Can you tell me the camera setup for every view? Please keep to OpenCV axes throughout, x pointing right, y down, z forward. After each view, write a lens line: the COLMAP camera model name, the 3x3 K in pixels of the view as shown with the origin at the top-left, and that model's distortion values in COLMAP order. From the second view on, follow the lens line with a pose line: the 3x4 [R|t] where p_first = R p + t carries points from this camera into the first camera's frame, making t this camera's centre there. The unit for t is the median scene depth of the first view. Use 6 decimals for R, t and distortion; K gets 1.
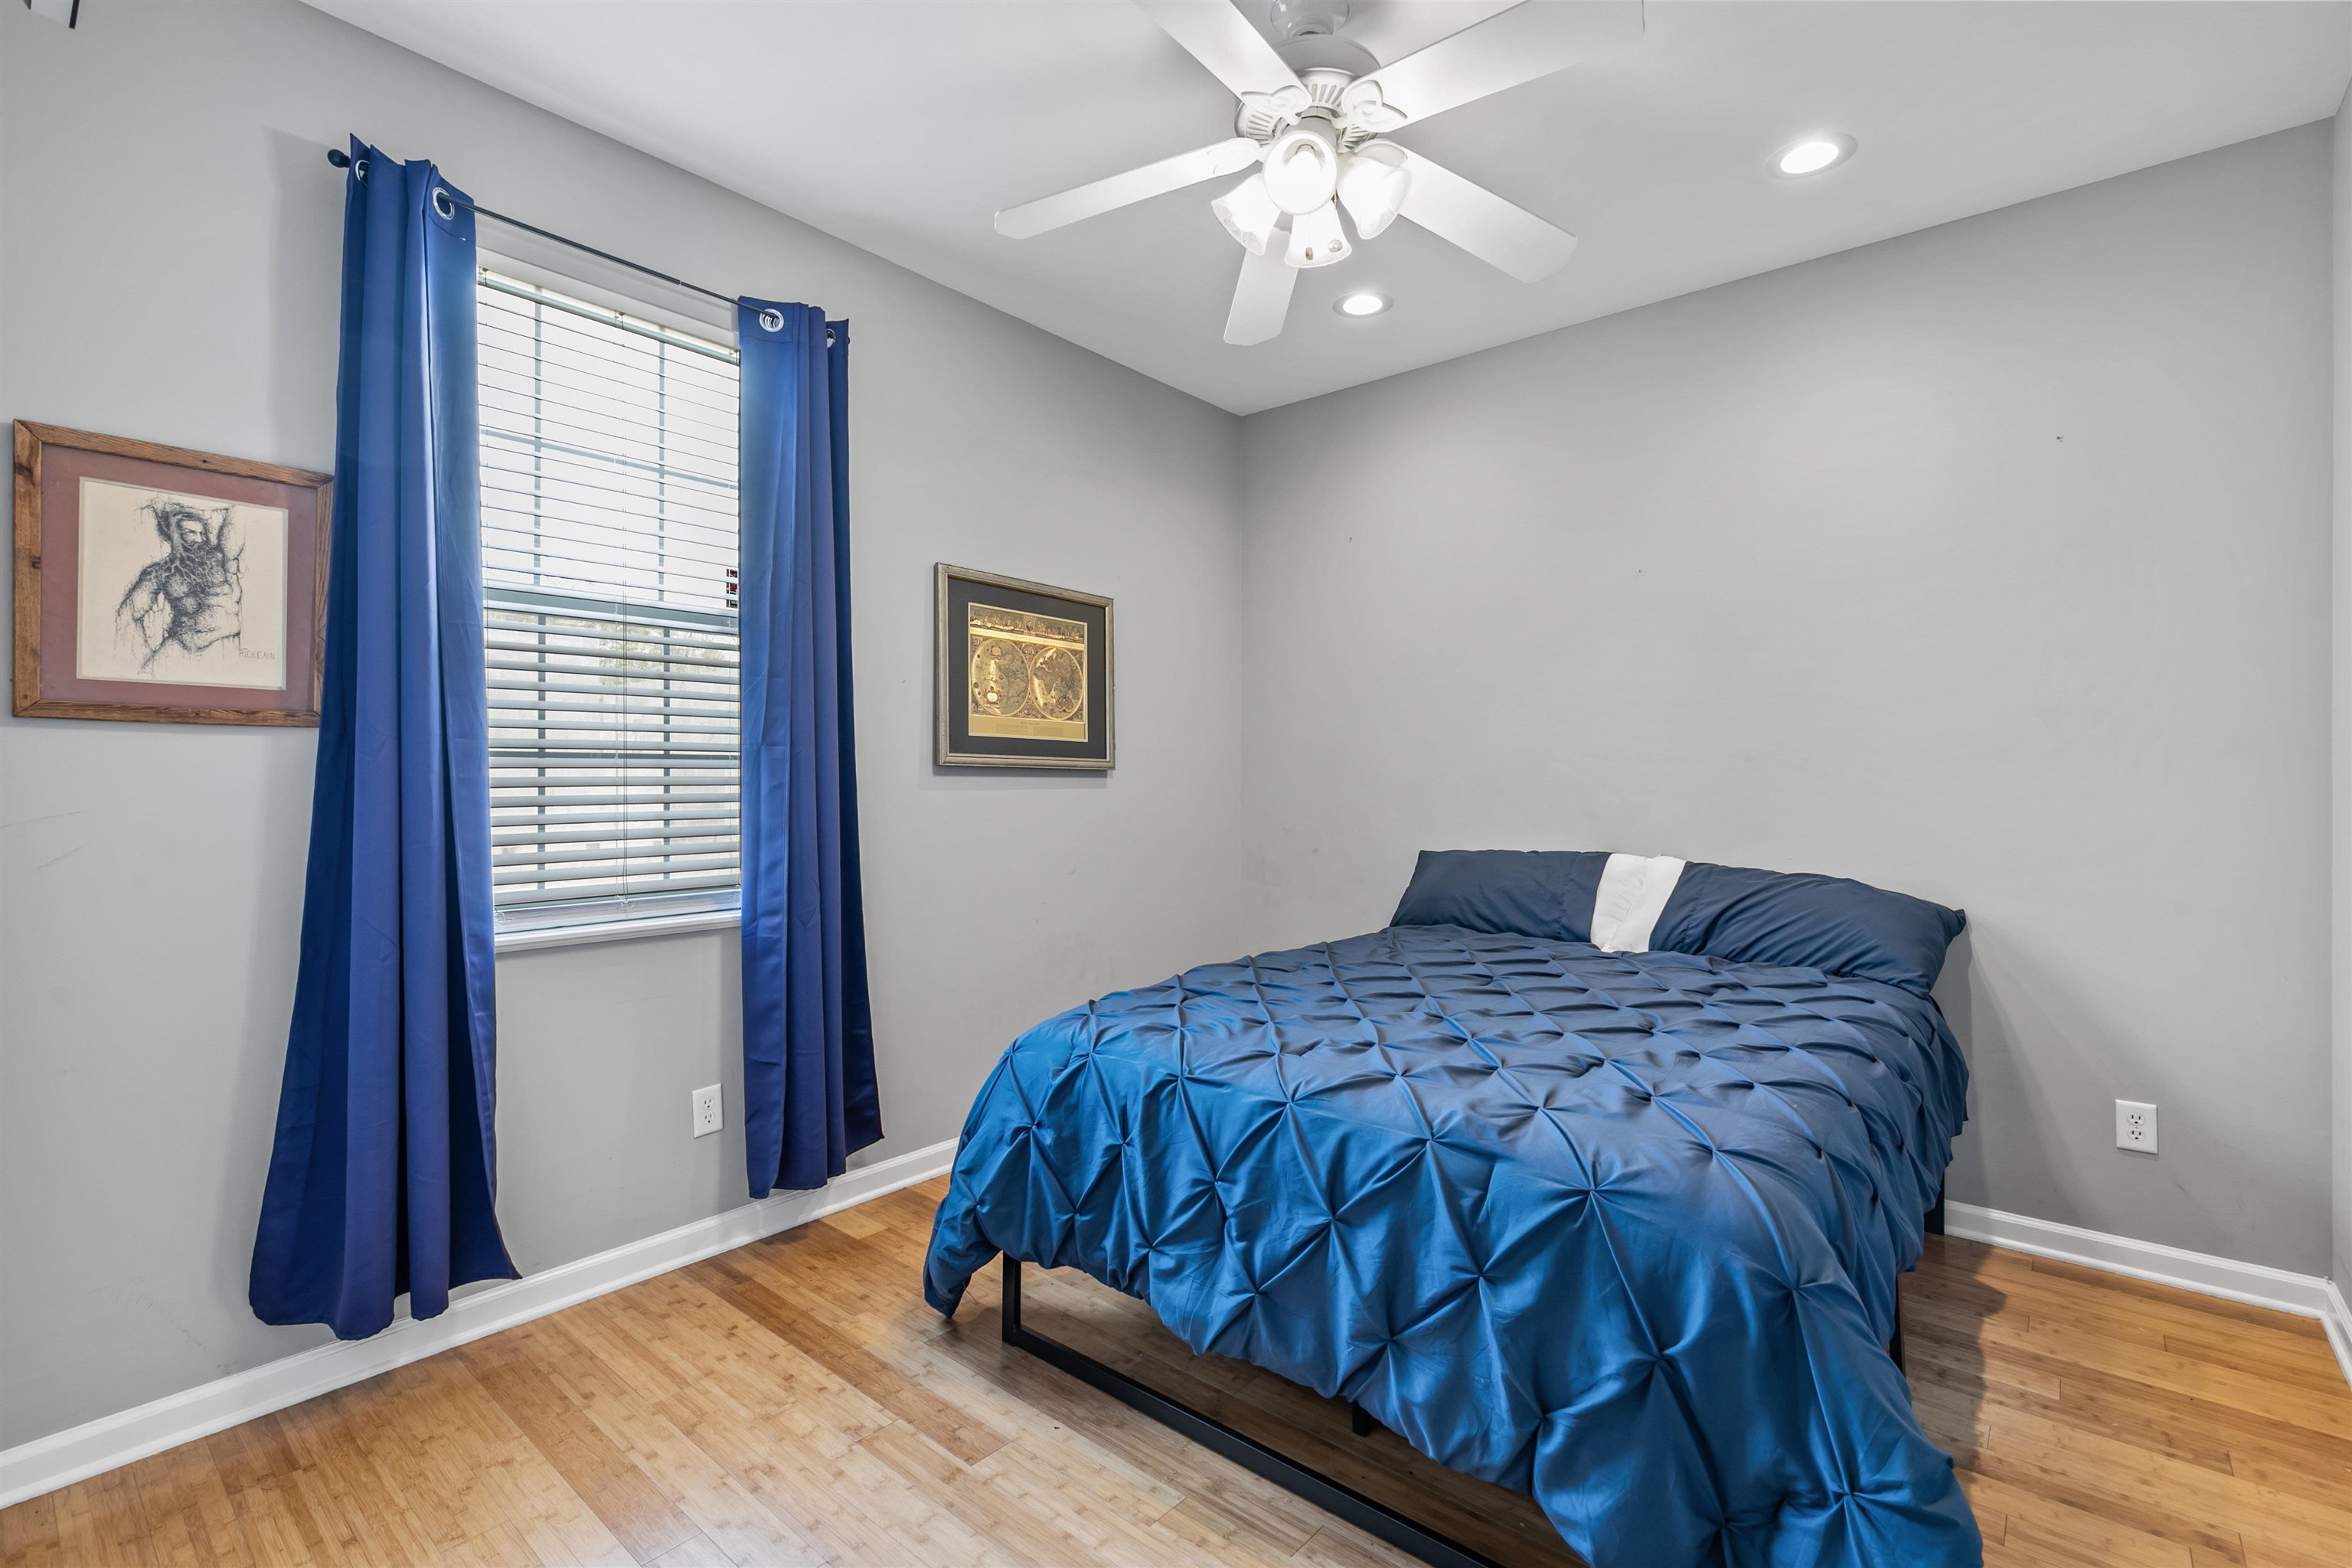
lens RADIAL K [[1051.8, 0, 1175.5], [0, 1051.8, 787.2], [0, 0, 1]] dist [-0.001038, -0.000012]
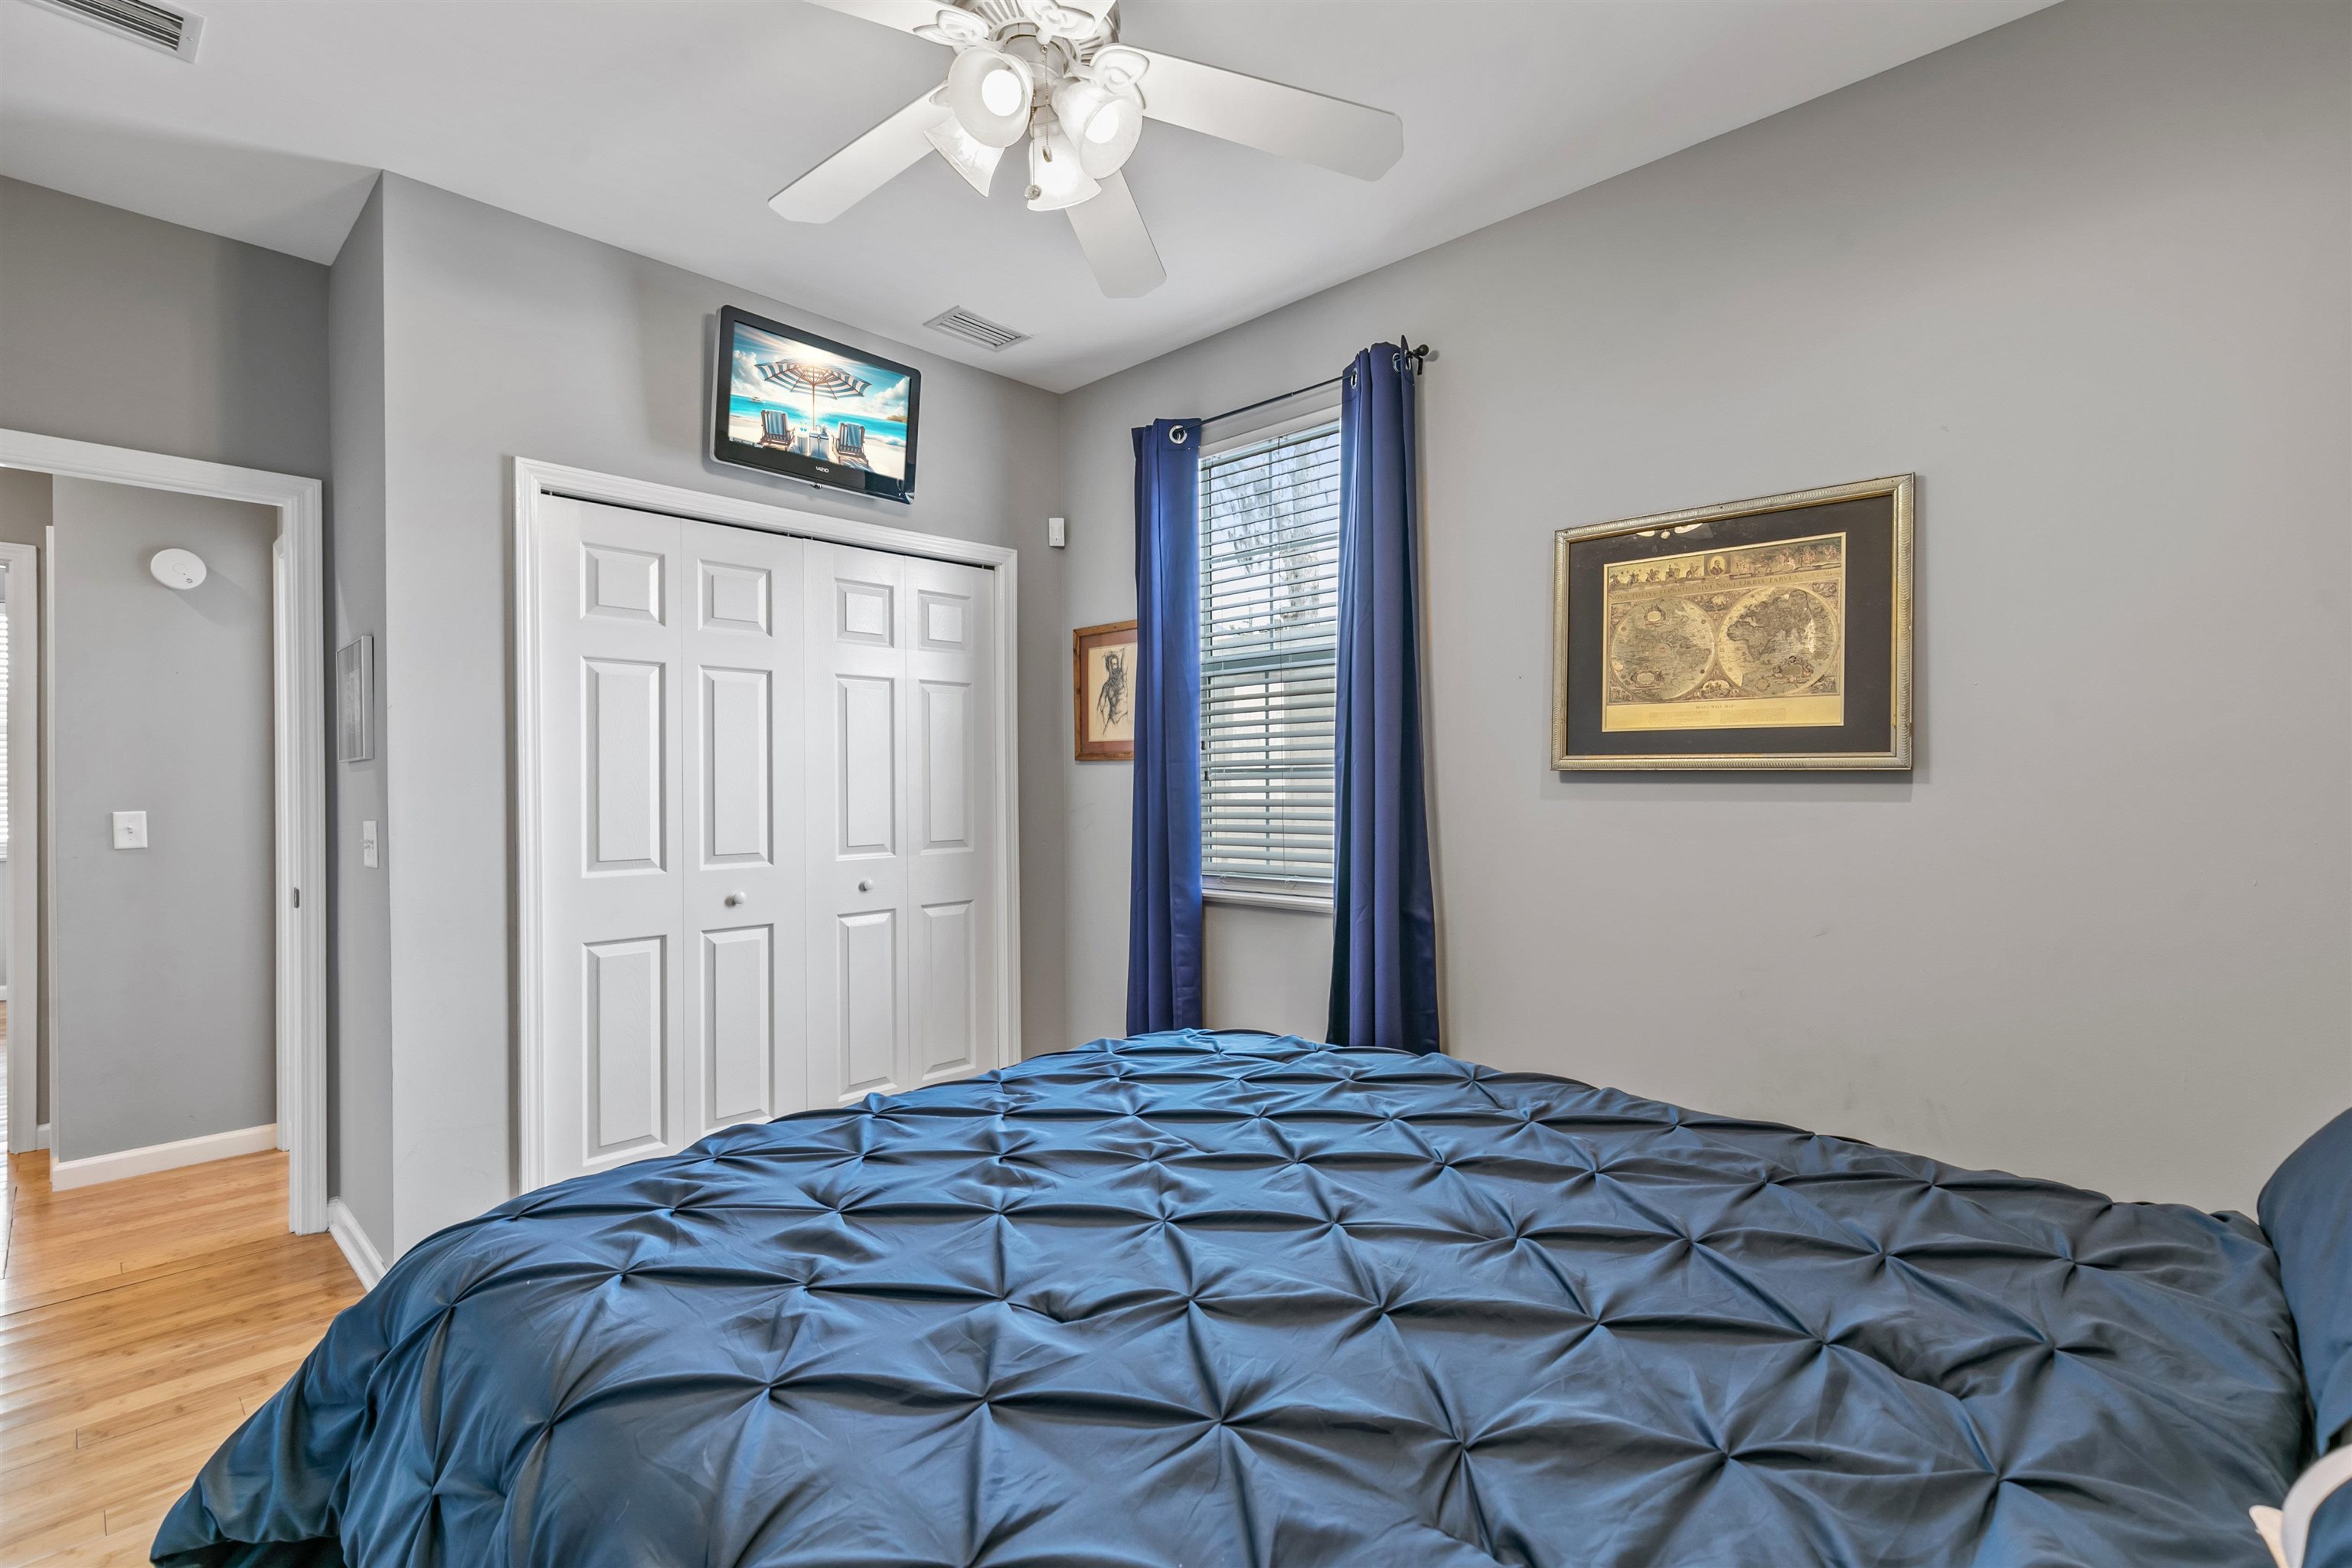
lens RADIAL K [[1051.8, 0, 1176.2], [0, 1051.8, 787.3], [0, 0, 1]] dist [-0.001038, -0.000012]
pose [[-0.049511, 0.009323, -0.998730, 0.816707], [0.003261, 0.999953, 0.009172, -0.020420], [0.998768, -0.002803, -0.049539, 0.939773]]
